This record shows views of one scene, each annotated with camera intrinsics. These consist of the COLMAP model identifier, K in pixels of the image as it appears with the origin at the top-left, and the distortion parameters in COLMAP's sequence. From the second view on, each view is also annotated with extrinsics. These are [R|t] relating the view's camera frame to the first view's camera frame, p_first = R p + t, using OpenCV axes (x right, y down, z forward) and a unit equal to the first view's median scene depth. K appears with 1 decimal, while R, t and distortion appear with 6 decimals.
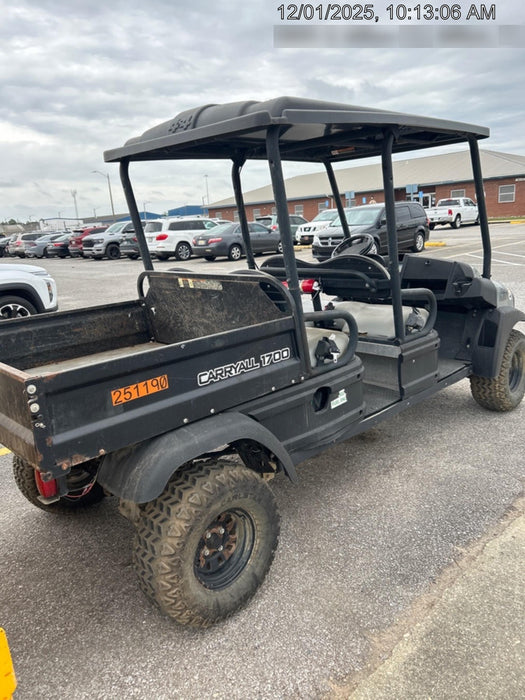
lens RADIAL K [[547.1, 0, 262.5], [0, 547.1, 350.0], [0, 0, 1]] dist [0.062853, -0.135527]
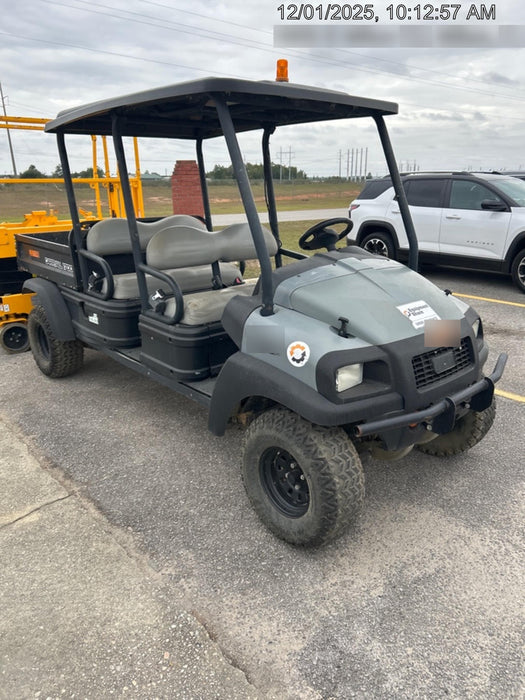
lens RADIAL K [[547.1, 0, 262.5], [0, 547.1, 350.0], [0, 0, 1]] dist [0.062853, -0.135527]
pose [[-0.074228, 0.370120, -0.926014, 1.564568], [-0.226725, 0.897995, 0.377095, -0.508702], [0.971126, 0.237942, 0.017259, 1.519746]]
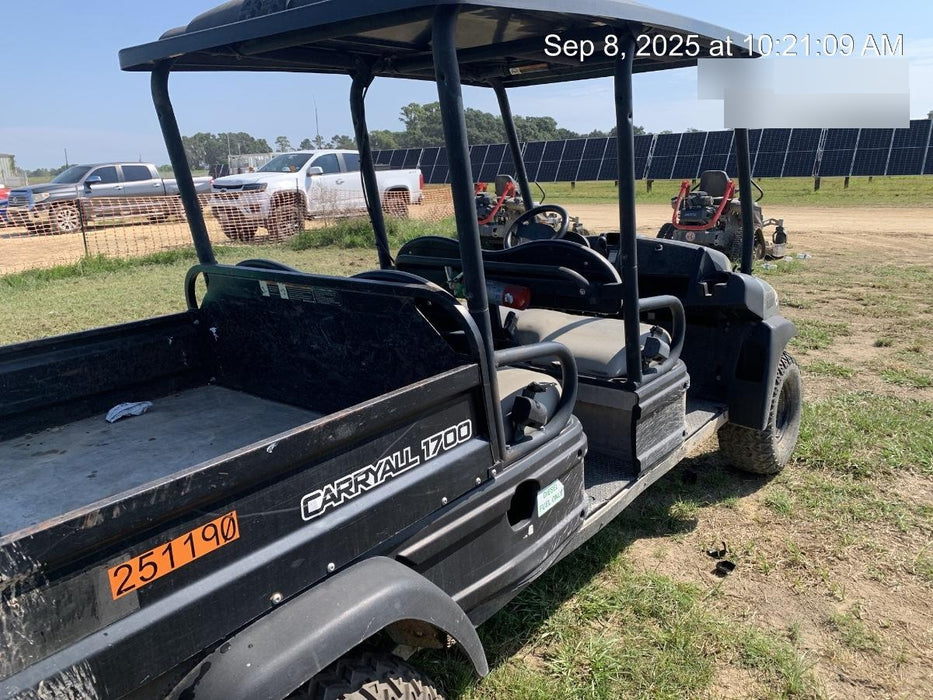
lens RADIAL K [[729.3, 0, 473.1], [0, 729.3, 313.6], [0, 0, 1]] dist [0.062853, -0.135527]
pose [[0.991063, -0.007683, 0.133175, -0.045064], [0.011548, 0.999534, -0.028269, -0.088503], [-0.132896, 0.029554, 0.990689, 0.280077]]
